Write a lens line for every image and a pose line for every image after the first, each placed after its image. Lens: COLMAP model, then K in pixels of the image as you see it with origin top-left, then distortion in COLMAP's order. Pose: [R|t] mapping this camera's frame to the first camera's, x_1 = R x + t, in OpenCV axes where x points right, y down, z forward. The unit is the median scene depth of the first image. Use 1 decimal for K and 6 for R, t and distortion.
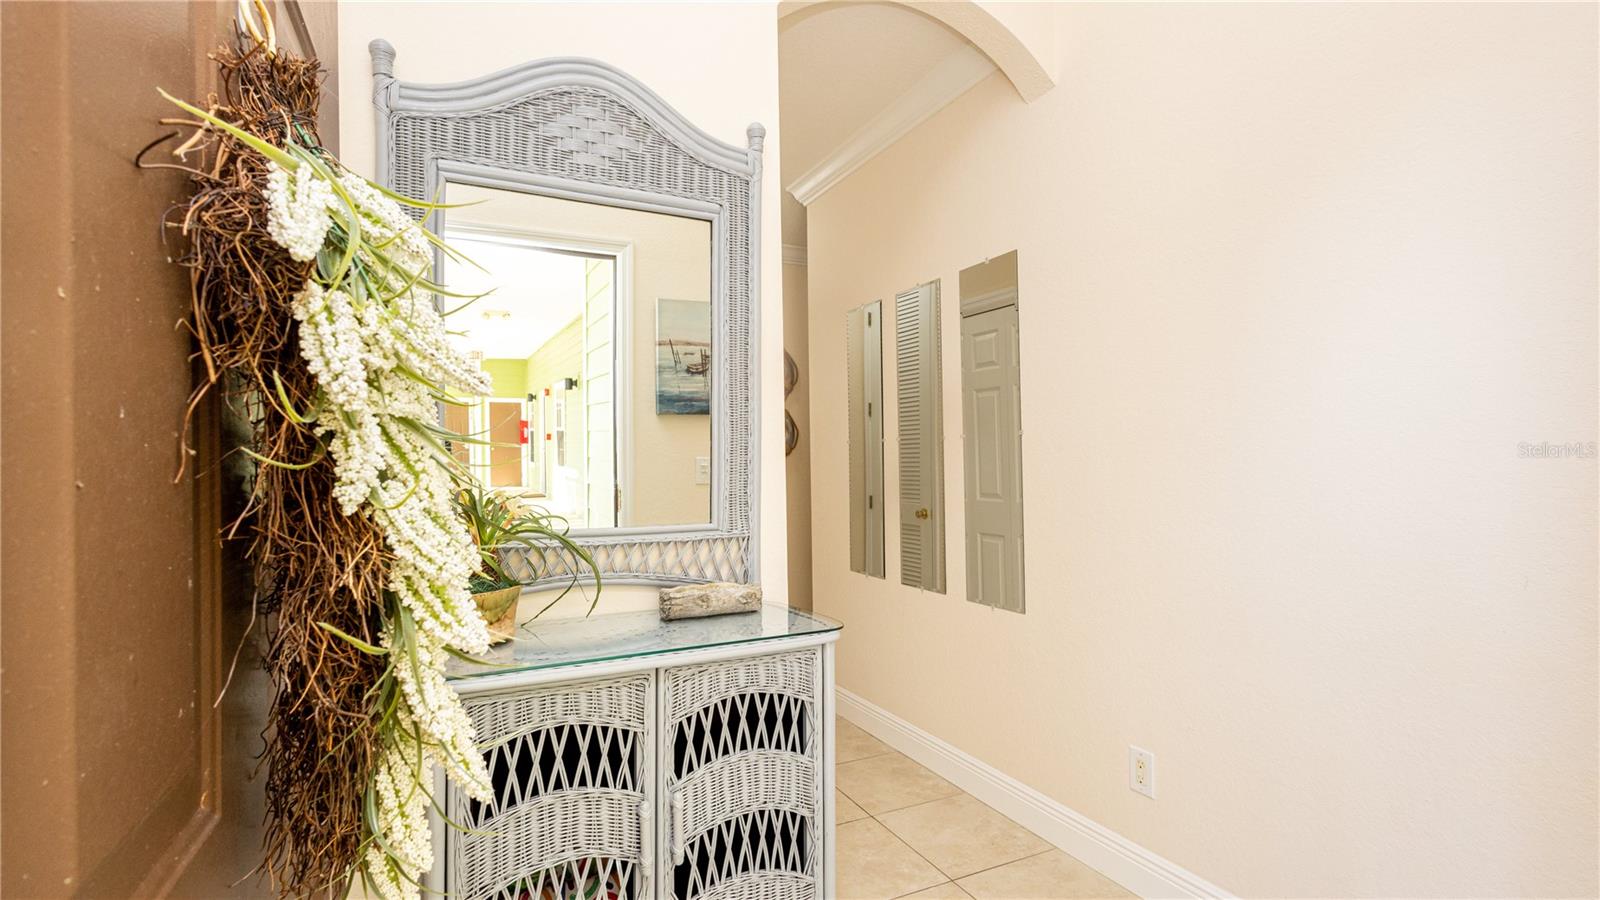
lens RADIAL K [[731.9, 0, 800.6], [0, 731.9, 453.8], [0, 0, 1]] dist [0.002379, -0.000930]
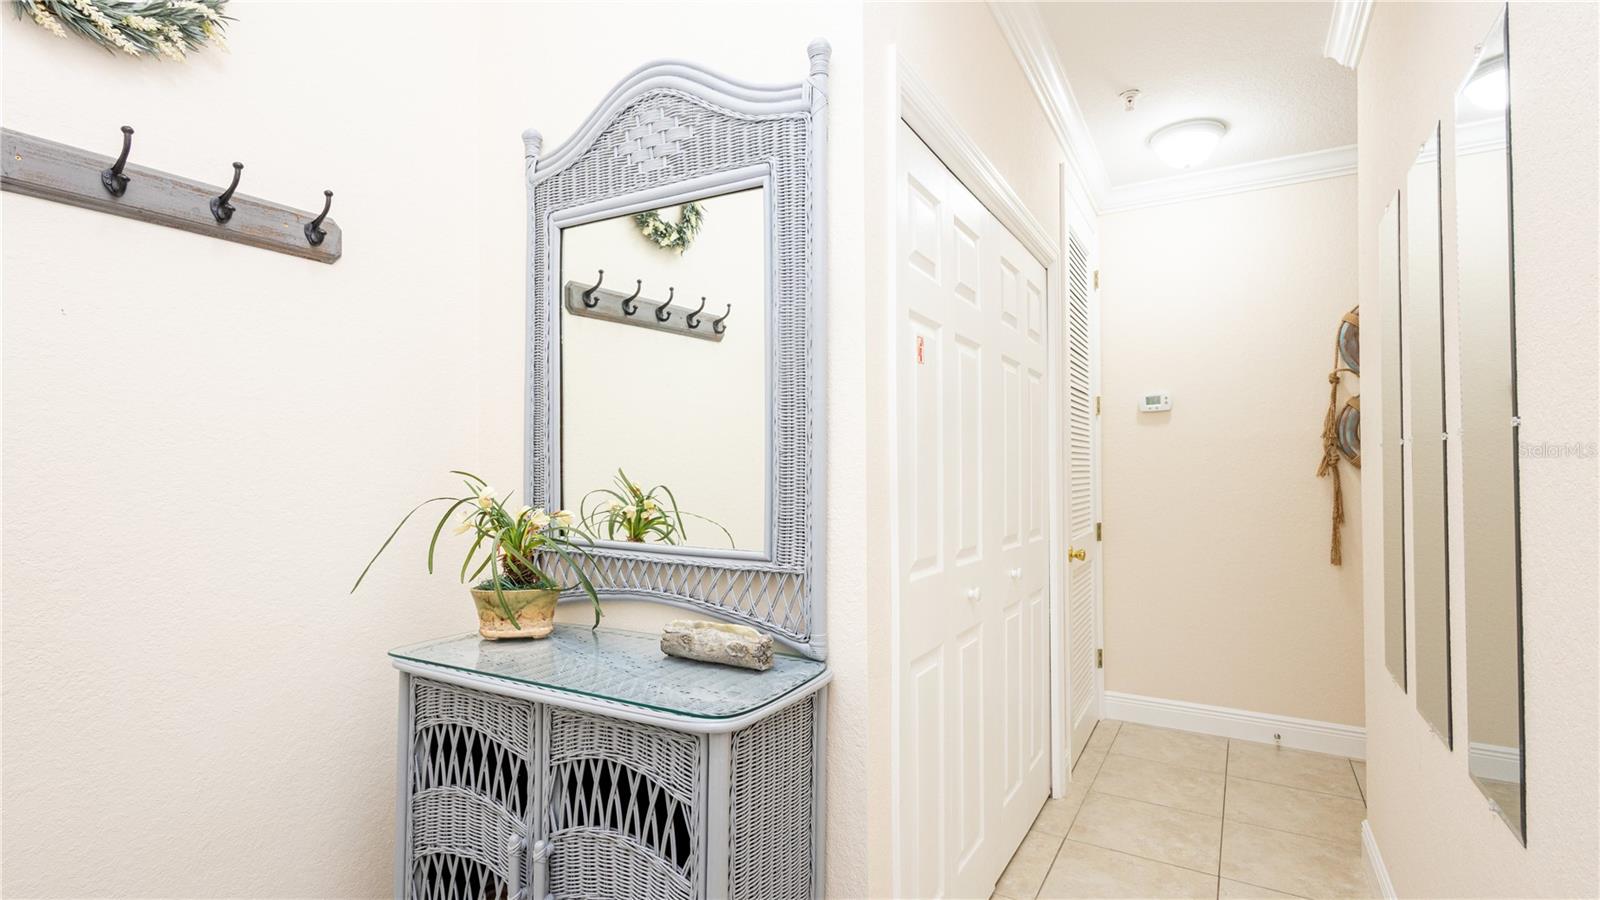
lens RADIAL K [[731.9, 0, 796.2], [0, 731.9, 454.2], [0, 0, 1]] dist [0.002379, -0.000930]
pose [[0.568145, -0.002734, -0.822924, 0.611324], [0.002670, 0.999995, -0.001479, -0.014739], [0.822924, -0.001357, 0.568149, 0.593564]]
